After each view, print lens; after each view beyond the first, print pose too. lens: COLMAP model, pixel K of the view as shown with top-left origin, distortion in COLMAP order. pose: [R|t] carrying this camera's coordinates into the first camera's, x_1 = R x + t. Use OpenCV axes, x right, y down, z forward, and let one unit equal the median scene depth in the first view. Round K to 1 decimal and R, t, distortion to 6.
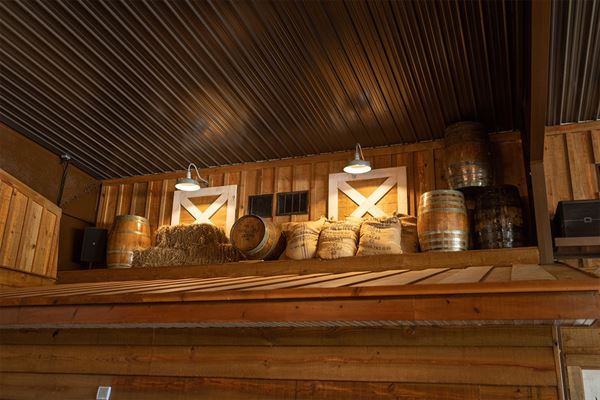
lens RADIAL K [[573.4, 0, 300.0], [0, 573.4, 200.0], [0, 0, 1]] dist [-0.015428, 0.002751]
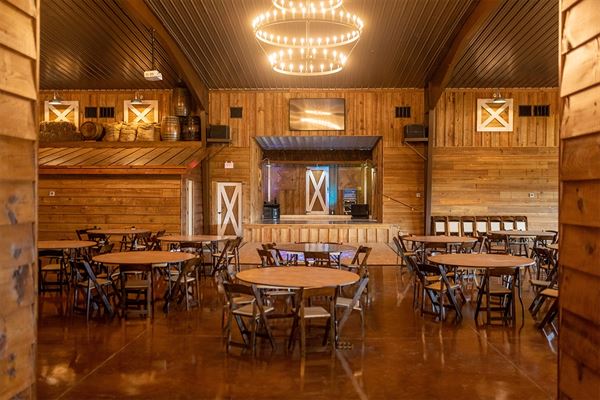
lens RADIAL K [[573.4, 0, 300.0], [0, 573.4, 200.0], [0, 0, 1]] dist [-0.015428, 0.002751]
pose [[0.942666, -0.033252, 0.332078, -0.059335], [-0.075531, 0.947950, 0.309331, -0.444684], [-0.325079, -0.316678, 0.891089, -1.419349]]
